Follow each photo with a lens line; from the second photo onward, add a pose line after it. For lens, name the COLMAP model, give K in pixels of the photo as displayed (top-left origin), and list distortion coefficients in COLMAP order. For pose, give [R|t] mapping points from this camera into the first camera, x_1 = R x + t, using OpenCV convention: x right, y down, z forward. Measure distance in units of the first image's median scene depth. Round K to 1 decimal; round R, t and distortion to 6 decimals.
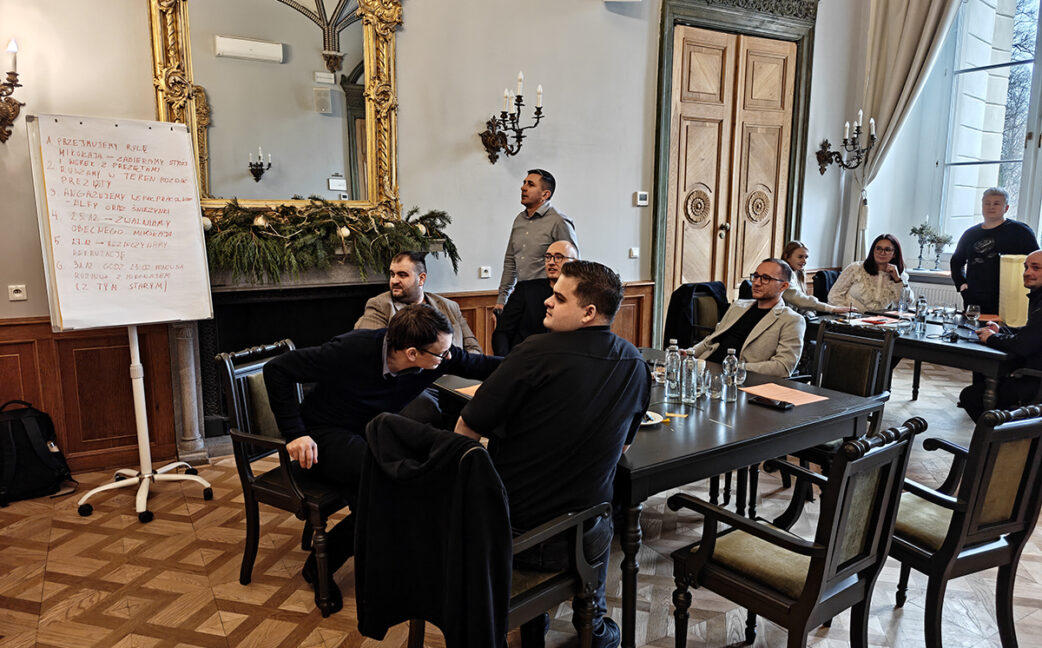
lens RADIAL K [[705.7, 0, 521.0], [0, 705.7, 324.0], [0, 0, 1]] dist [0.032146, -0.039864]
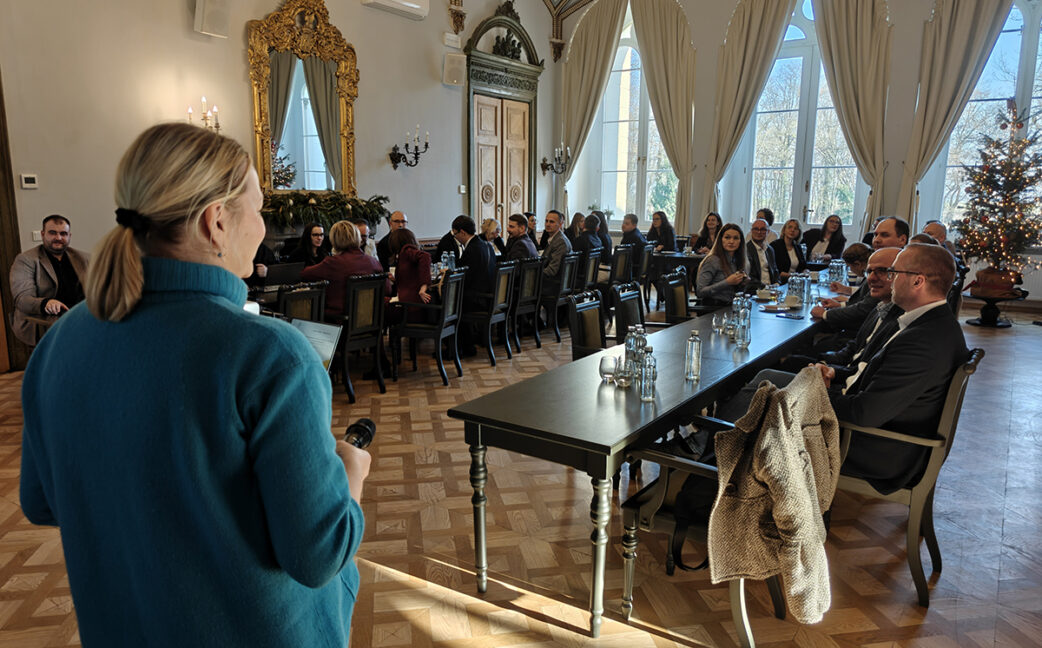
lens RADIAL K [[705.7, 0, 521.0], [0, 705.7, 324.0], [0, 0, 1]] dist [0.032146, -0.039864]
pose [[0.904937, -0.072334, 0.419352, -0.465136], [0.062780, 0.997358, 0.036559, 0.107161], [-0.420889, -0.006756, 0.907087, -0.689381]]
